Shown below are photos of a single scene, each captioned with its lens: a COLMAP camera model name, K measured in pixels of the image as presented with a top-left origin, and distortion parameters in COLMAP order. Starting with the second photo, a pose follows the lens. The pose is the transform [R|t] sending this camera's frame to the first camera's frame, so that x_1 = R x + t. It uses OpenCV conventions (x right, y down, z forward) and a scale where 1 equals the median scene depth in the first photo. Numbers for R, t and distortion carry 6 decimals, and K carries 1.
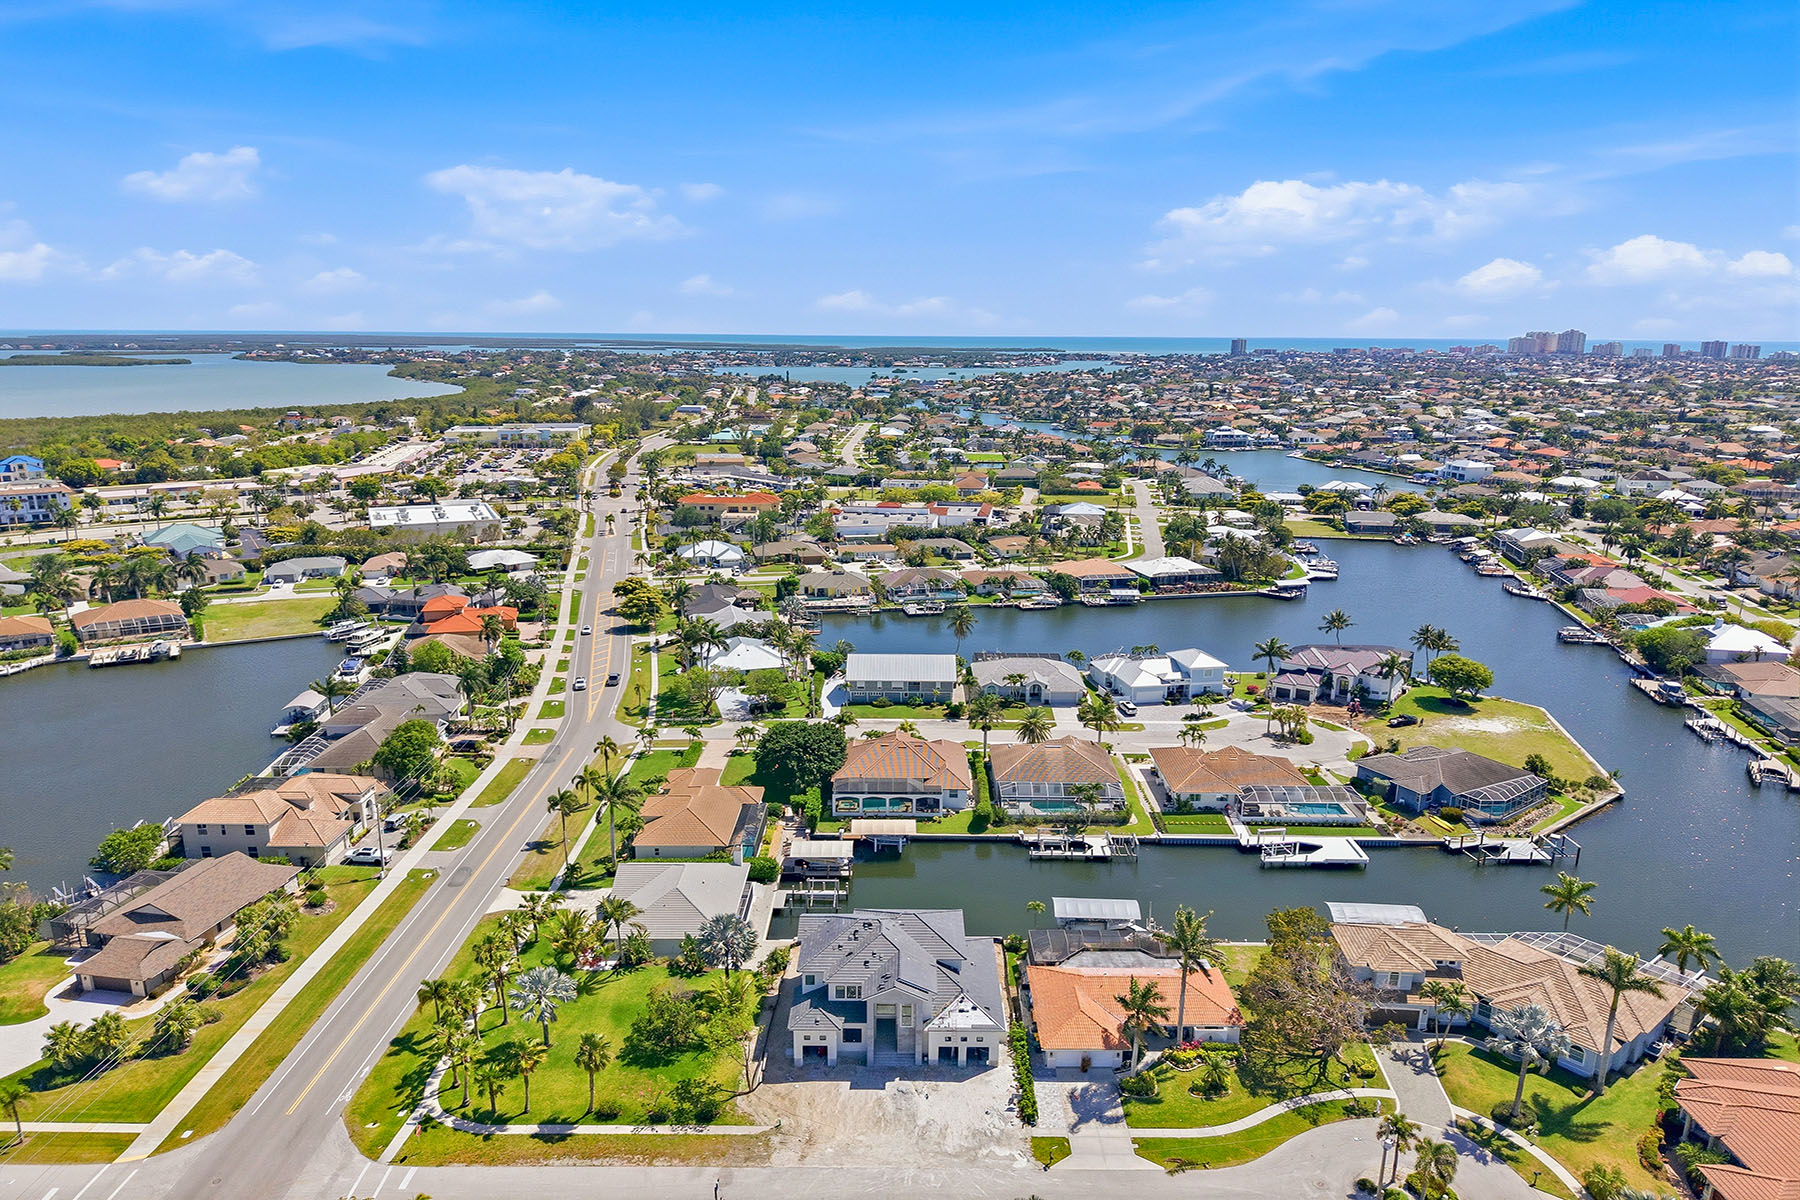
lens RADIAL K [[1190.7, 0, 900.0], [0, 1190.7, 600.0], [0, 0, 1]] dist [0.004552, -0.000360]
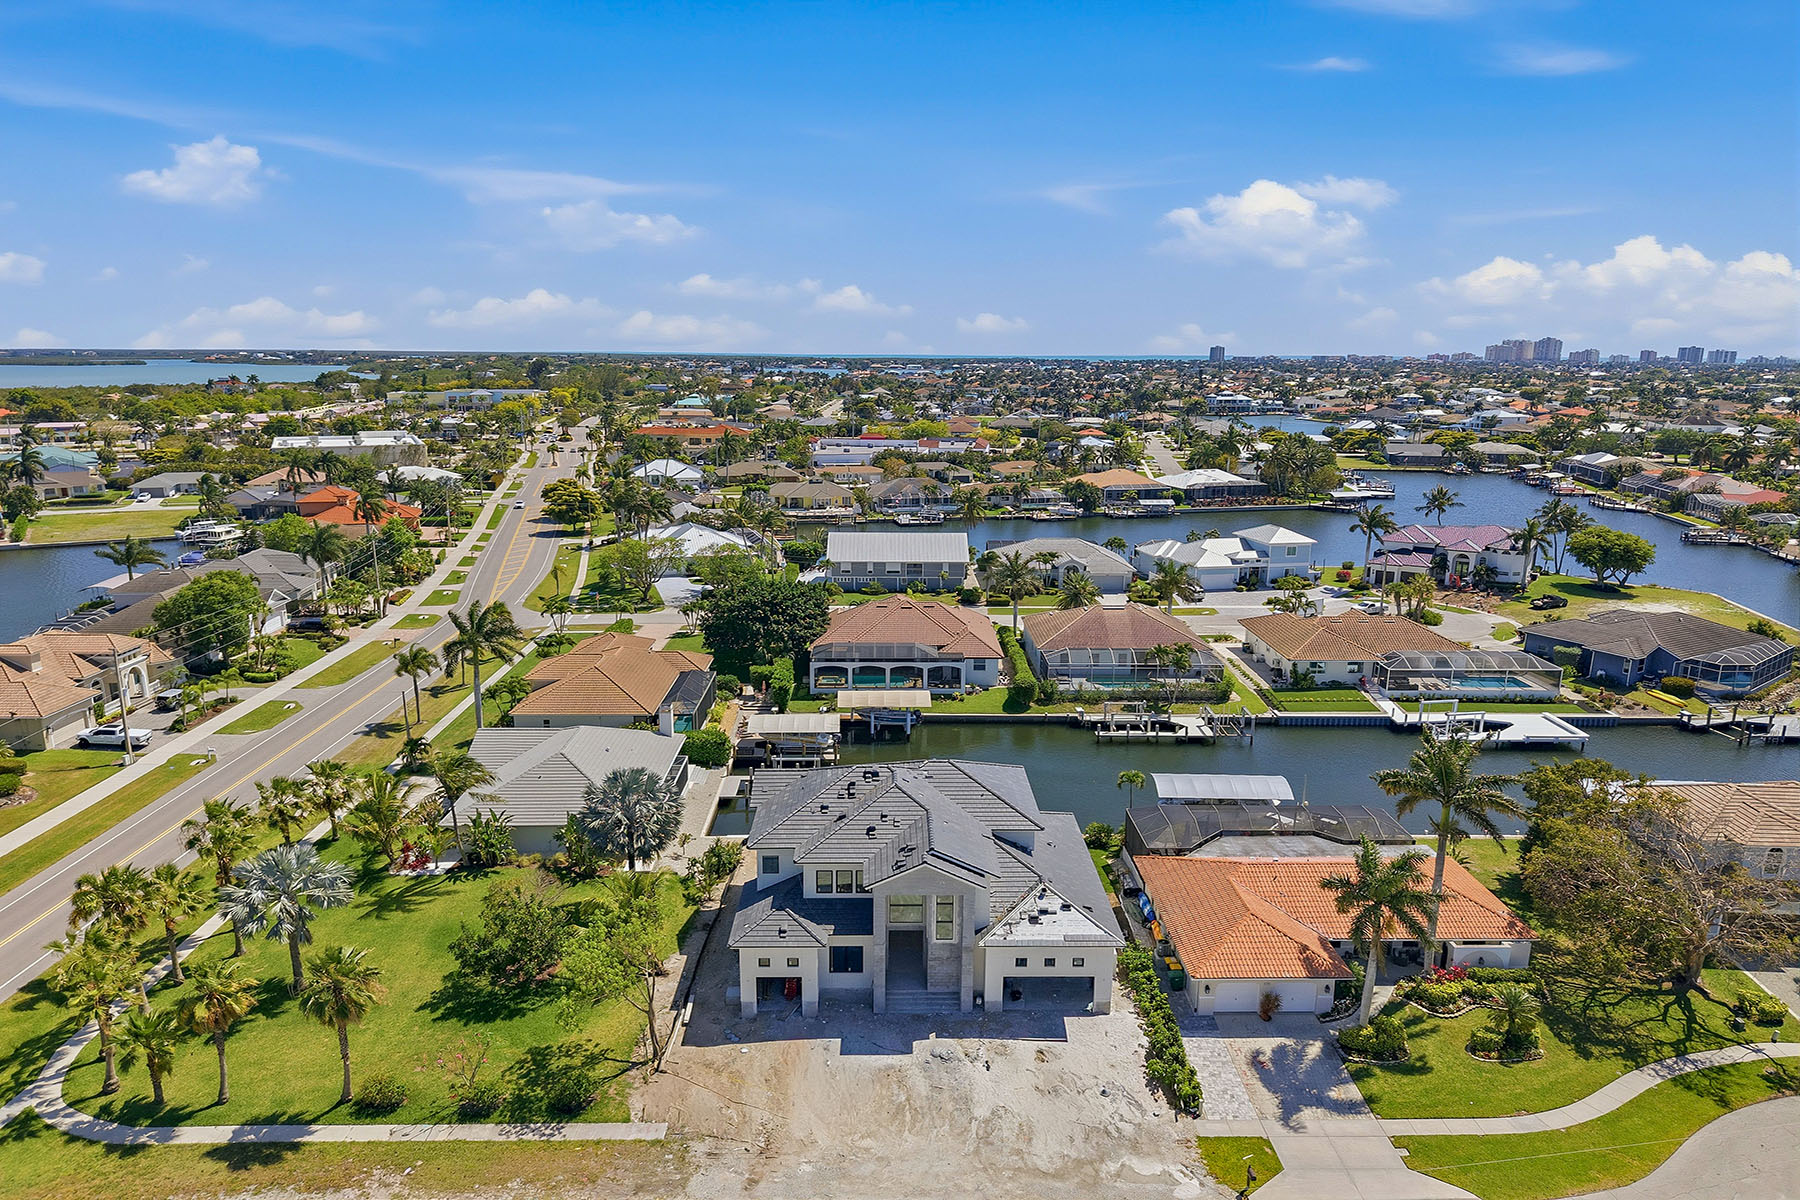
lens RADIAL K [[1165.1, 0, 900.0], [0, 1165.1, 600.0], [0, 0, 1]] dist [0.003454, -0.000790]
pose [[0.999759, -0.002694, 0.021787, -0.014247], [0.003303, 0.999603, -0.027987, 0.113986], [-0.021703, 0.028052, 0.999371, 0.241881]]
